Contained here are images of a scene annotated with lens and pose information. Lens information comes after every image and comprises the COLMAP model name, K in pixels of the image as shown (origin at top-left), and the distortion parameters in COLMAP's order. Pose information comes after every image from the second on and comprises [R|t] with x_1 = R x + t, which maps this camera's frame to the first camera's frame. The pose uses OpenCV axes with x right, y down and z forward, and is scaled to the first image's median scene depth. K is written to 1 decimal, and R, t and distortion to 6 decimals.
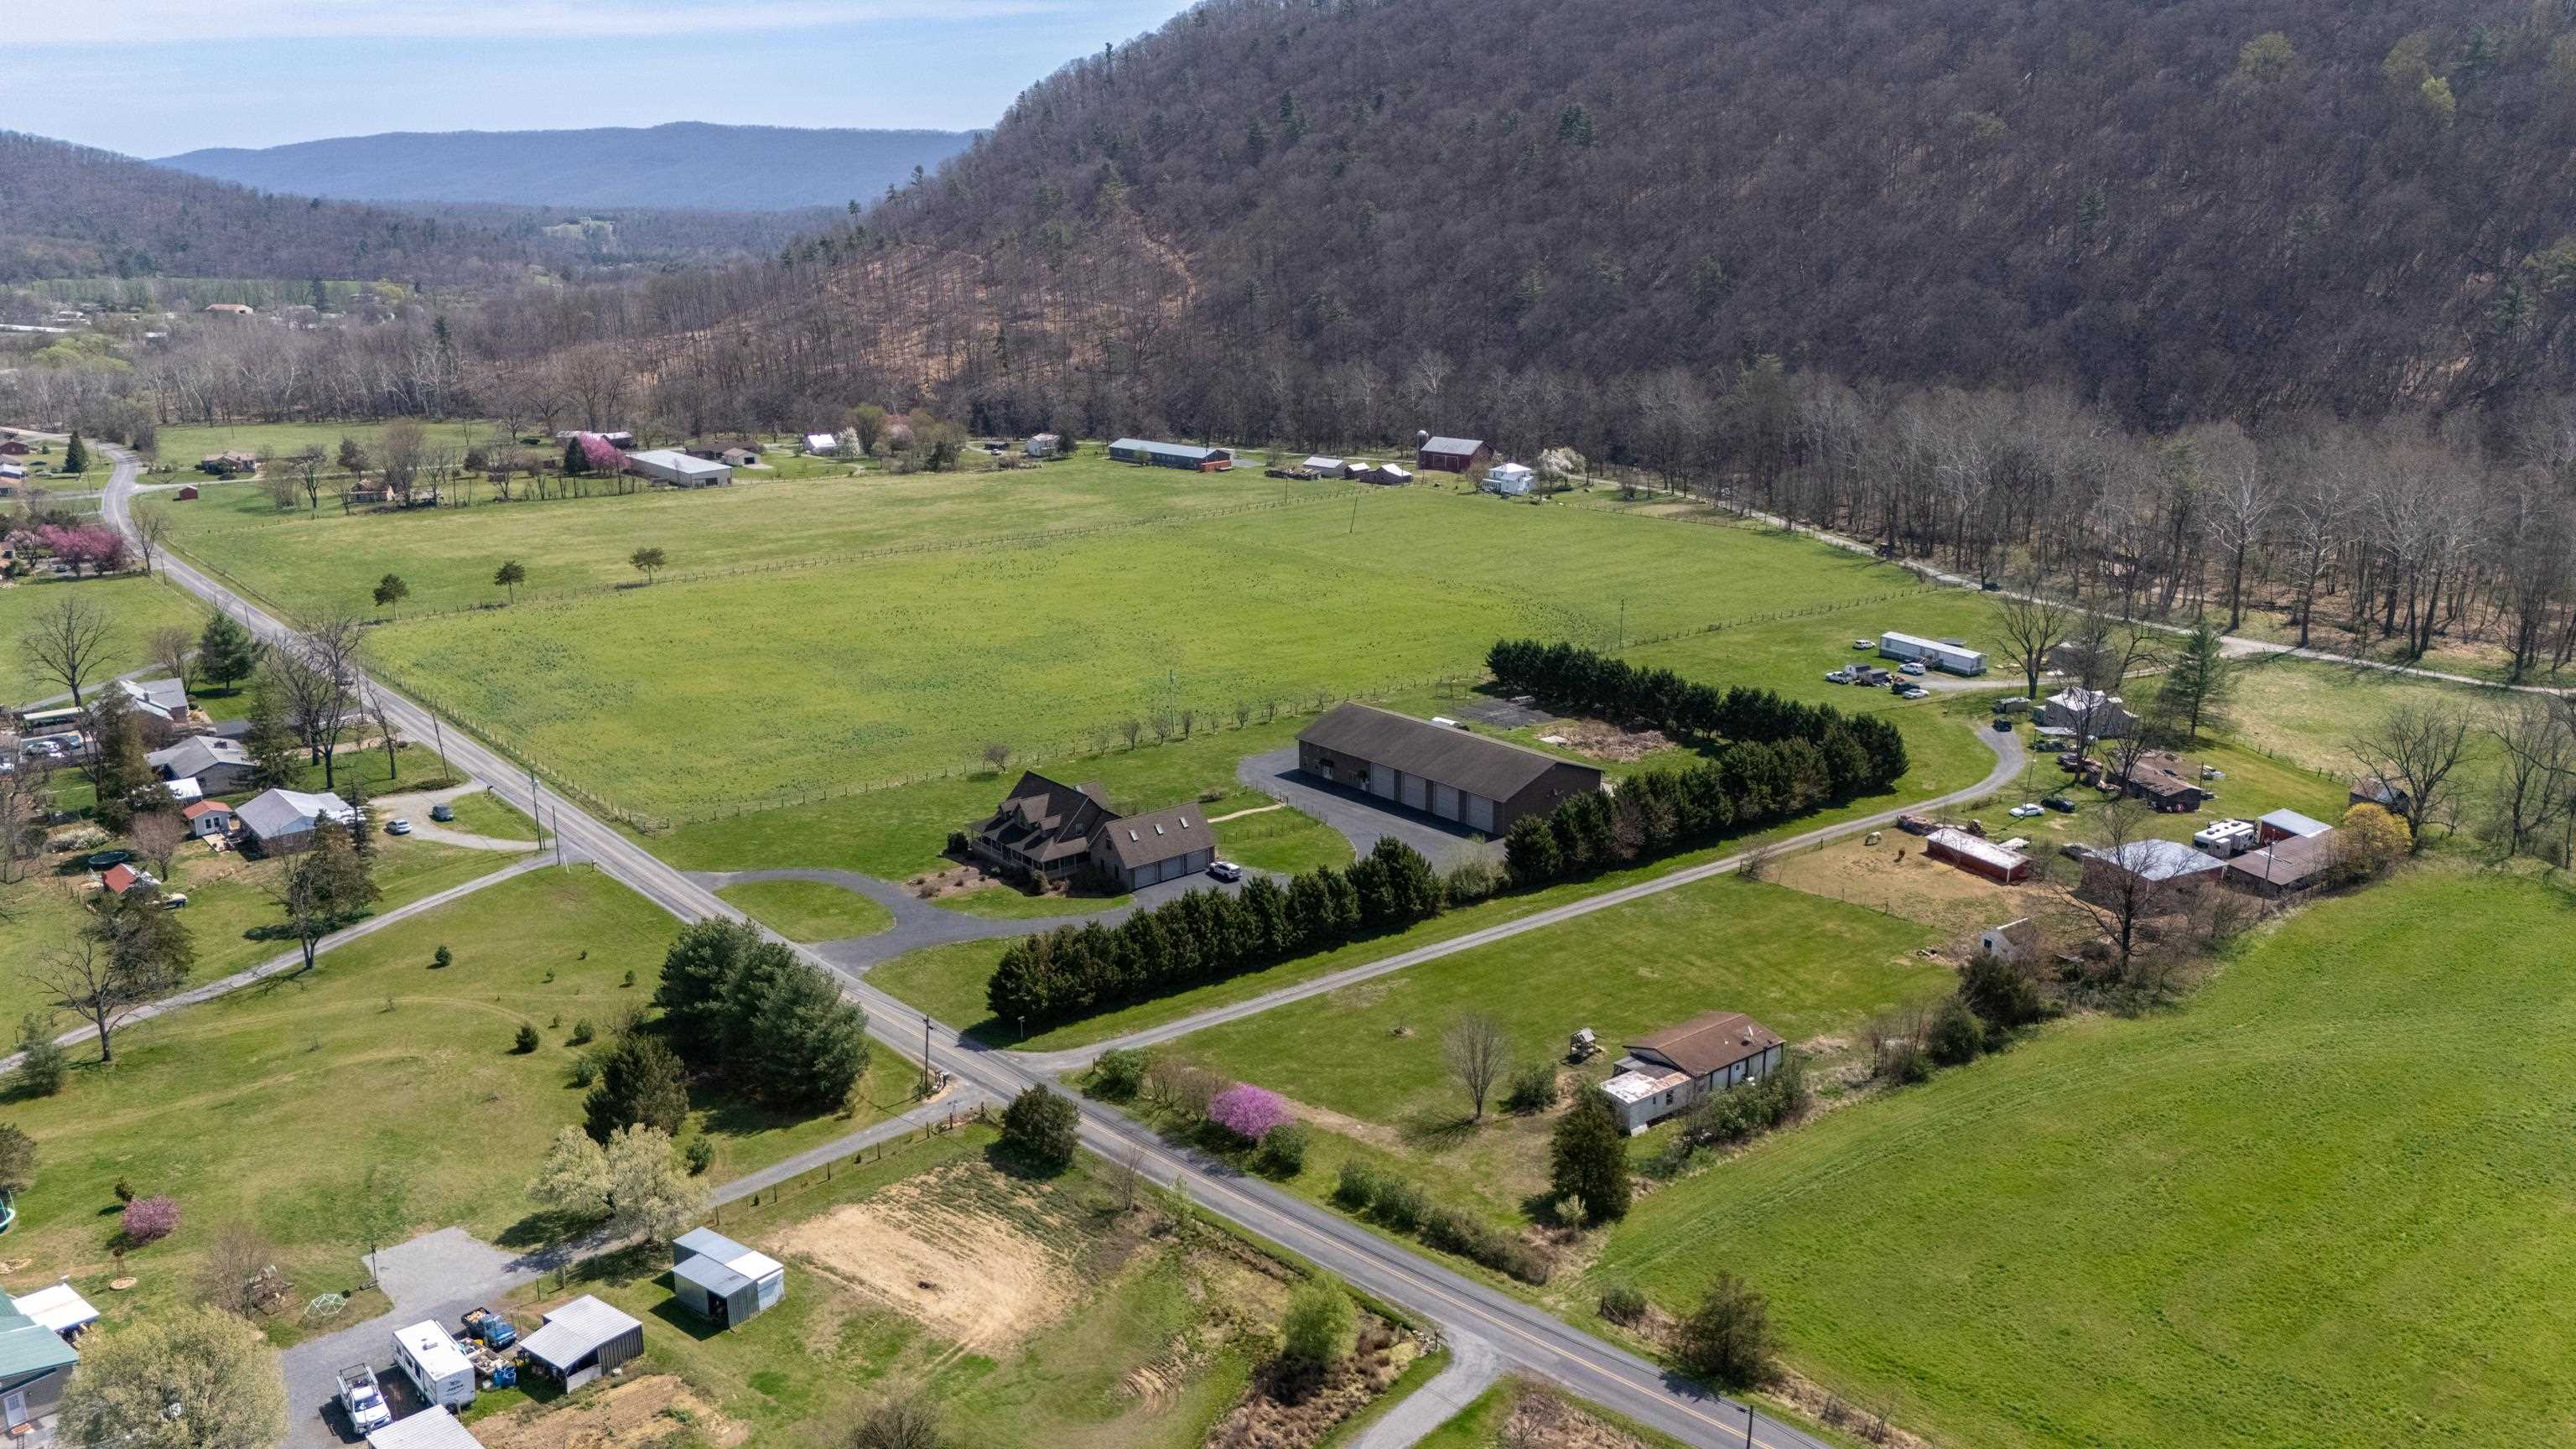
lens RADIAL K [[1888.5, 0, 1288.0], [0, 1888.5, 724.5], [0, 0, 1]] dist [0.087059, -0.091293]
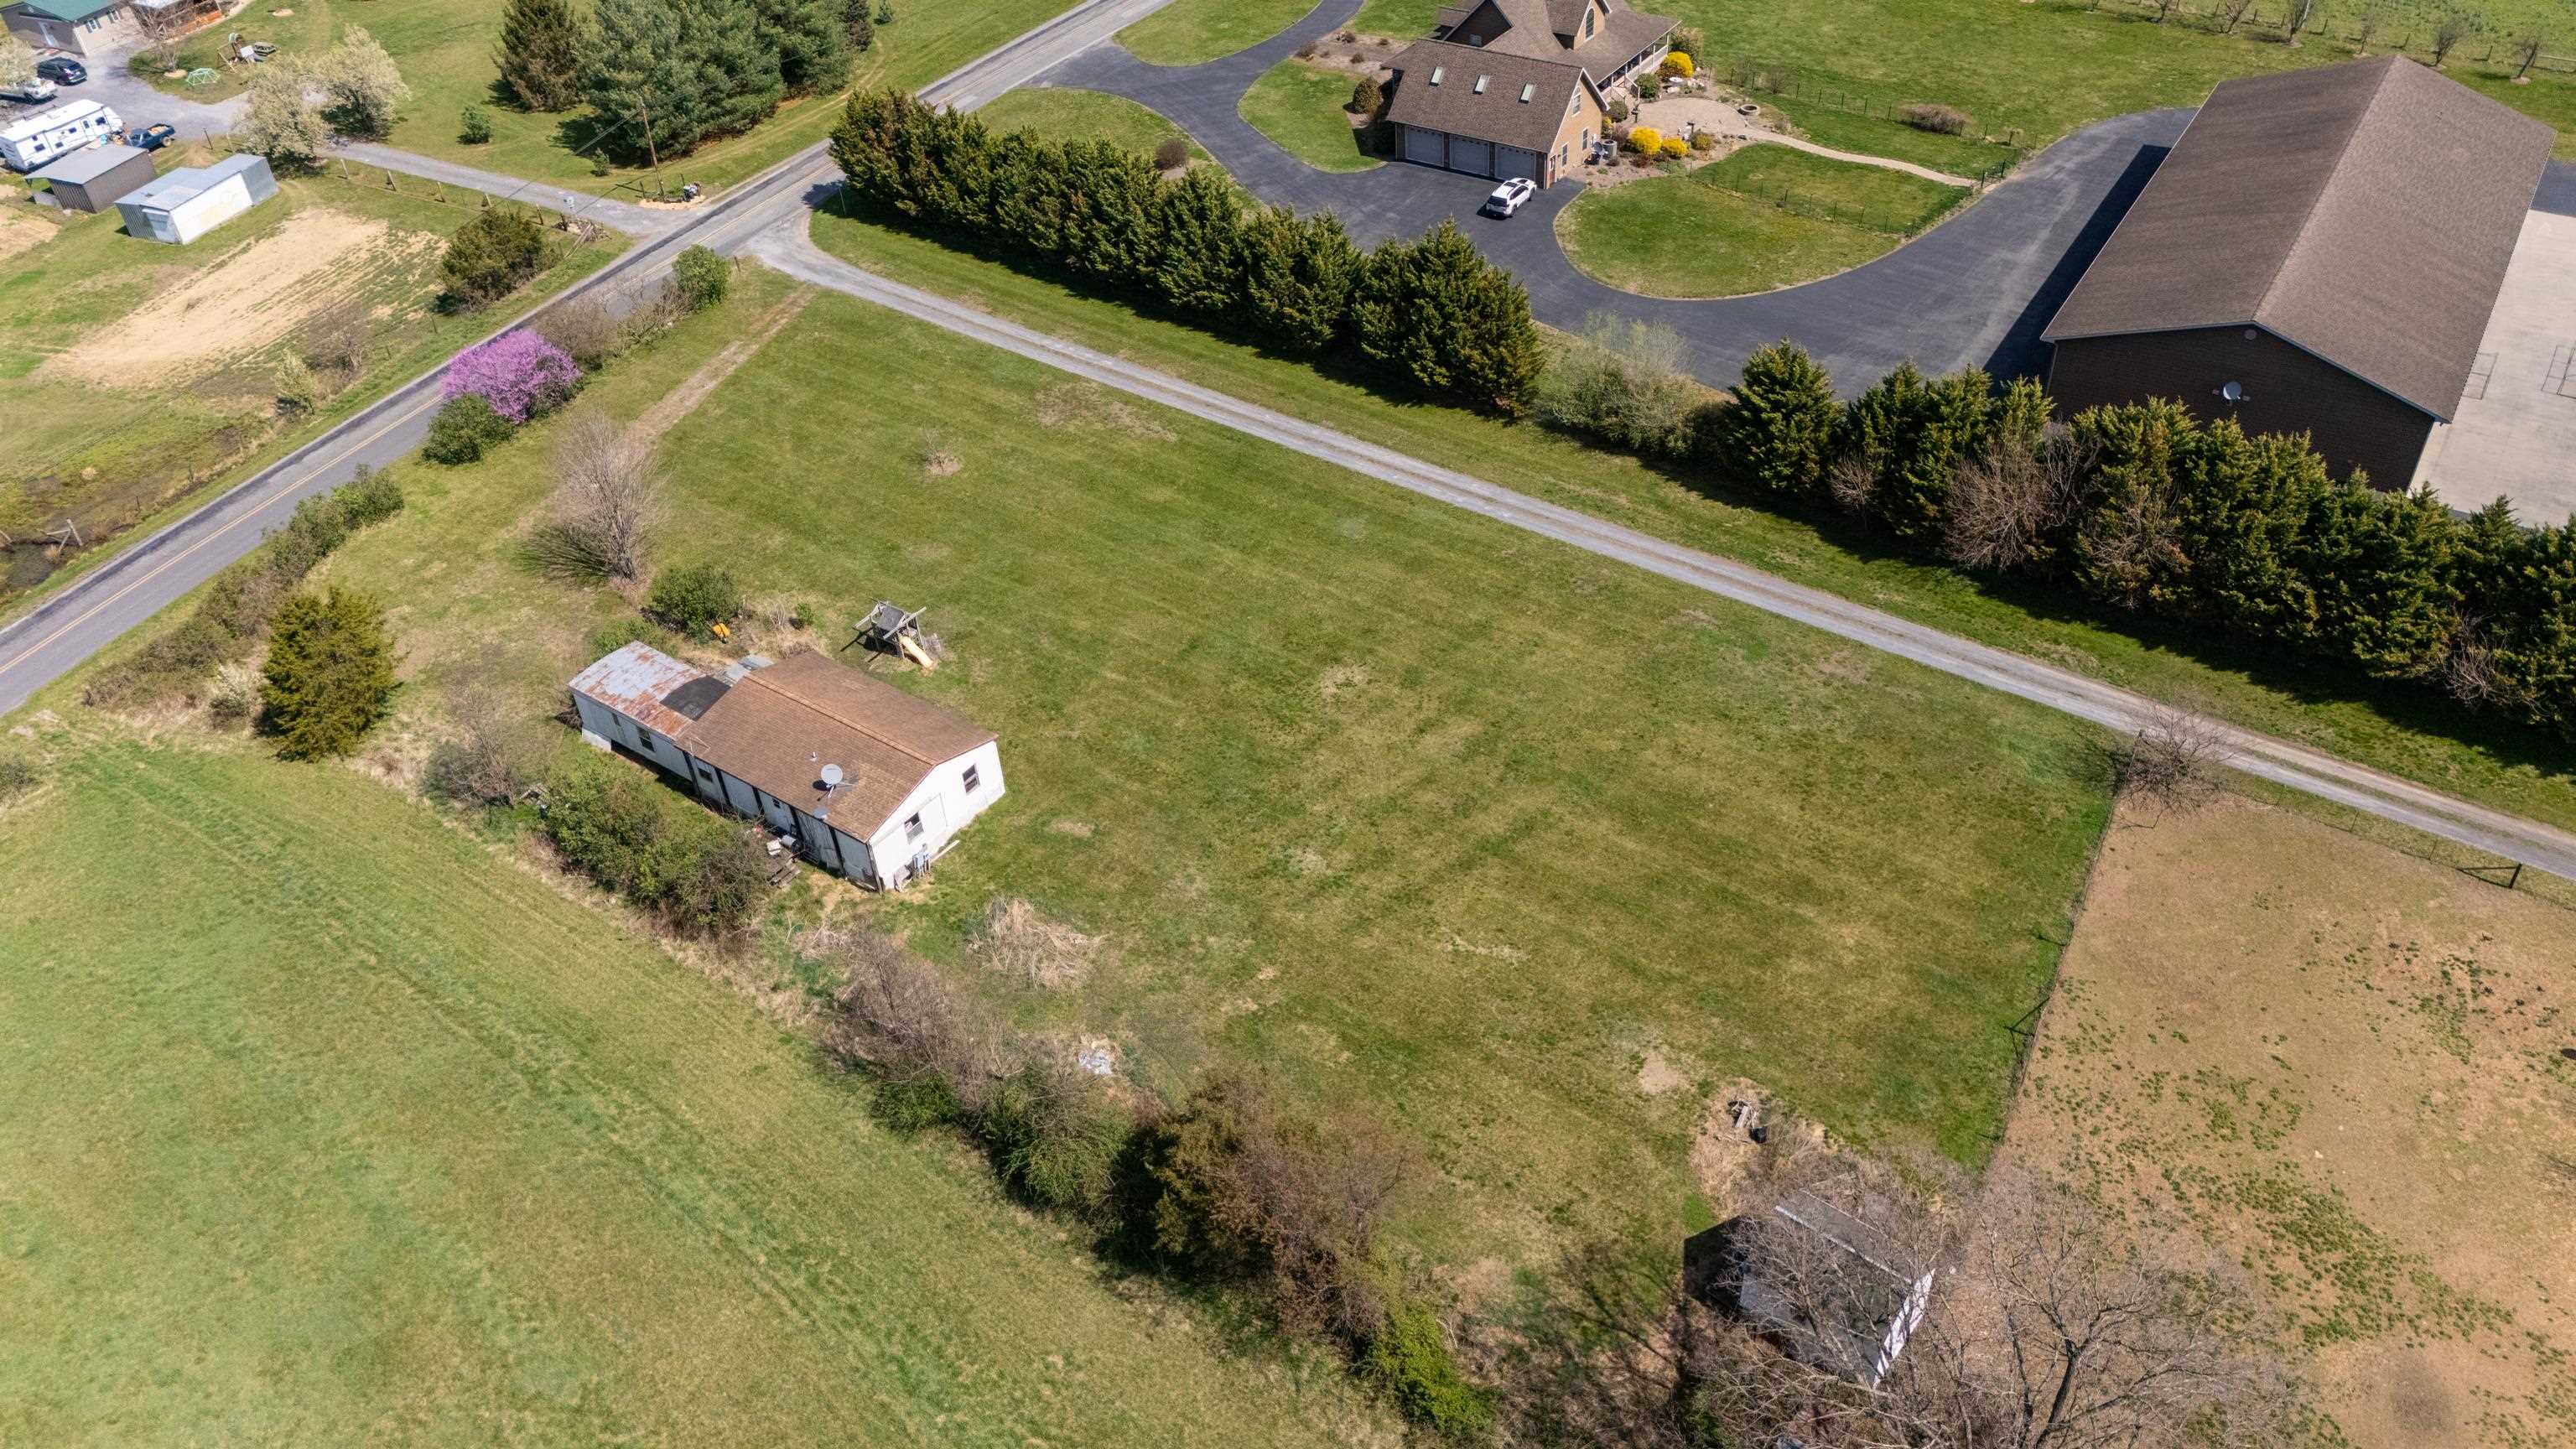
lens RADIAL K [[1888.5, 0, 1288.0], [0, 1888.5, 724.5], [0, 0, 1]] dist [0.087059, -0.091293]
pose [[0.283514, 0.604016, -0.744838, 0.514684], [-0.204860, 0.796926, 0.568279, -0.120132], [0.936831, -0.008527, 0.349679, 0.772230]]
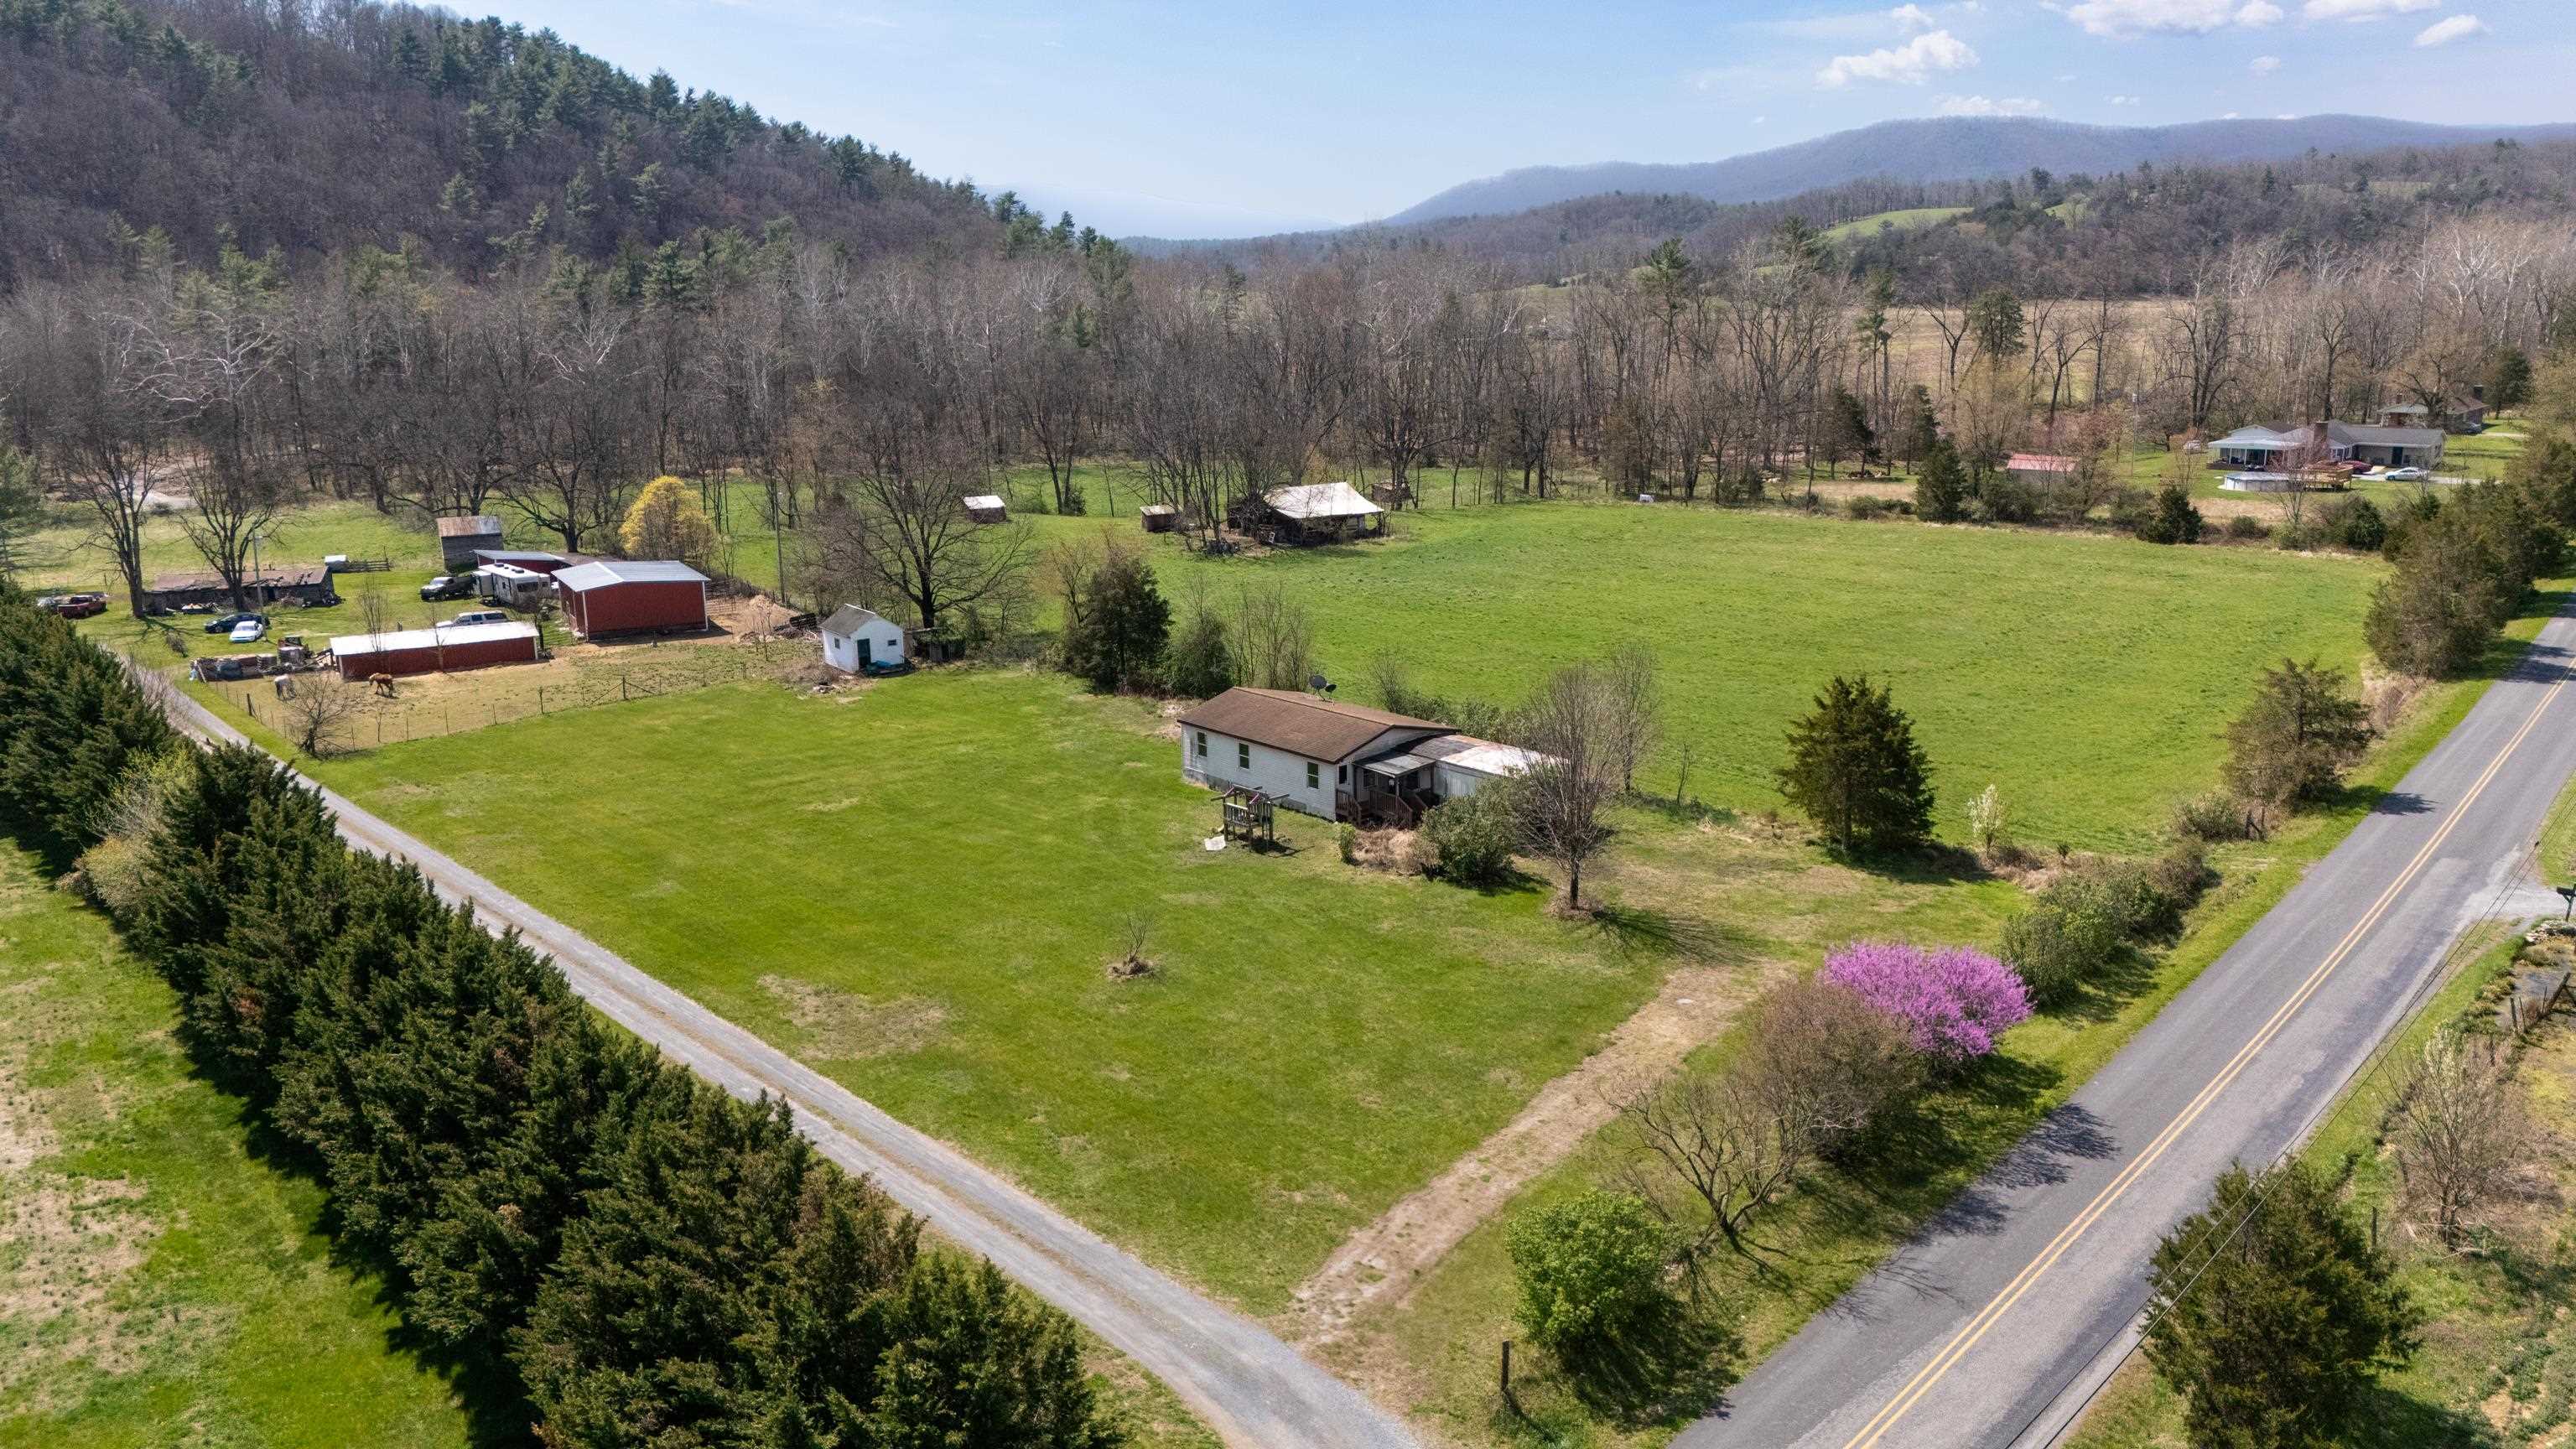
lens RADIAL K [[1888.5, 0, 1288.0], [0, 1888.5, 724.5], [0, 0, 1]] dist [0.087059, -0.091293]
pose [[-0.042064, -0.221833, 0.974177, -0.261651], [0.281005, 0.933054, 0.224603, 0.034419], [-0.958784, 0.283197, 0.023088, 0.820706]]
